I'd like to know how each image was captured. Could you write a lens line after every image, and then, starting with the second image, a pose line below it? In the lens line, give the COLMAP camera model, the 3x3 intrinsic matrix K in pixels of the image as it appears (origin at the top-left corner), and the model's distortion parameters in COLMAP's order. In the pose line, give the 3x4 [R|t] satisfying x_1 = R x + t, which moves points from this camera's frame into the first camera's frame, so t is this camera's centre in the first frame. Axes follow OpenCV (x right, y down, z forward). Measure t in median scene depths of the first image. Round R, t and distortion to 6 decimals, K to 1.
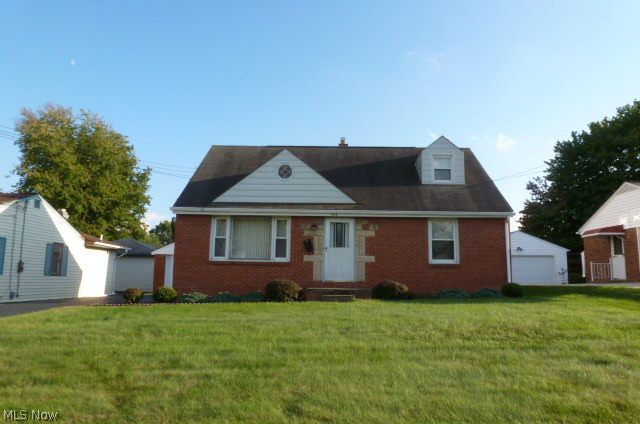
lens RADIAL K [[456.6, 0, 319.2], [0, 456.6, 208.1], [0, 0, 1]] dist [-0.048896, -0.002413]
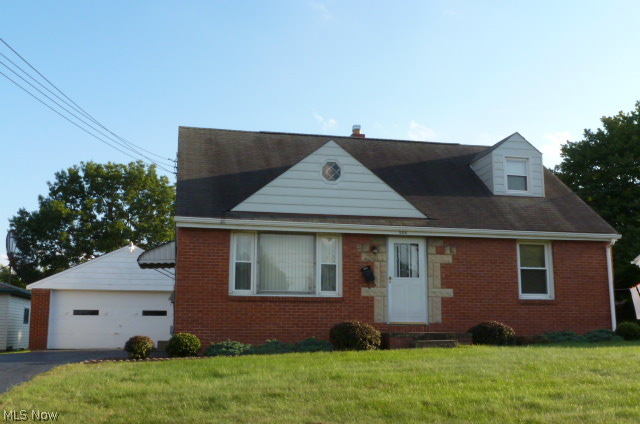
lens RADIAL K [[691.1, 0, 320.8], [0, 691.1, 215.7], [0, 0, 1]] dist [-0.023111, 0.000000]
pose [[0.973436, 0.026046, 0.227473, -0.345852], [-0.023228, 0.999617, -0.015059, 0.006872], [-0.227779, 0.009375, 0.973668, -0.055332]]
